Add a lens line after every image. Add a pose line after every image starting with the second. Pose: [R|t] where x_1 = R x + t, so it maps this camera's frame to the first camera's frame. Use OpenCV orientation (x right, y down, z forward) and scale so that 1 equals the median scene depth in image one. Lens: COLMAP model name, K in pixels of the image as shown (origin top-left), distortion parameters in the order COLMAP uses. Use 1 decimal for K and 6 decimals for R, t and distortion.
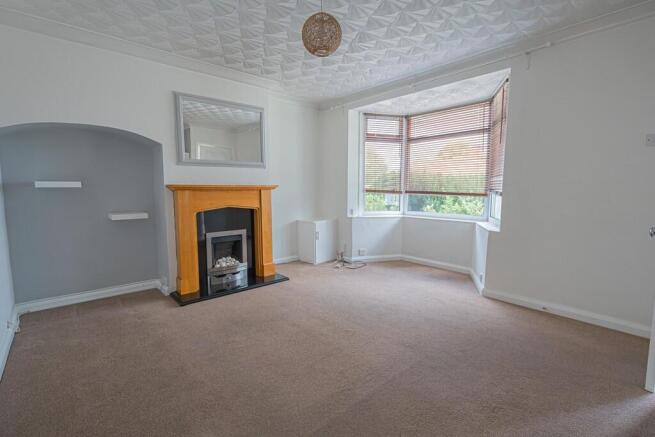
lens RADIAL K [[300.6, 0, 323.0], [0, 300.6, 217.3], [0, 0, 1]] dist [0.002102, 0.000603]
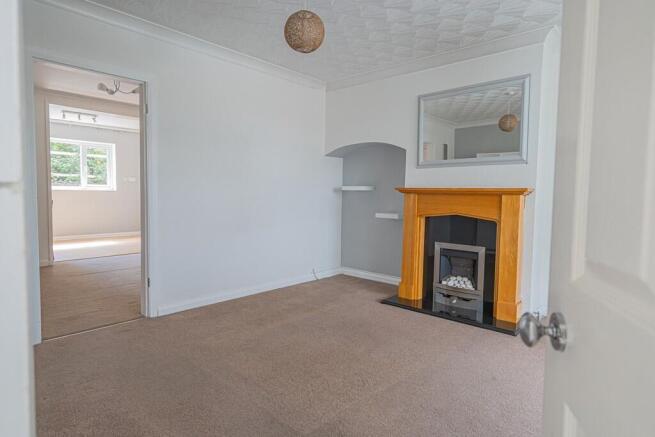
lens RADIAL K [[377.3, 0, 327.5], [0, 377.3, 218.5], [0, 0, 1]] dist [0.003173, 0.000531]
pose [[0.116491, 0.067280, -0.990910, 0.669021], [-0.113859, 0.992030, 0.053971, -0.039780], [0.986644, 0.106537, 0.123223, 0.523553]]
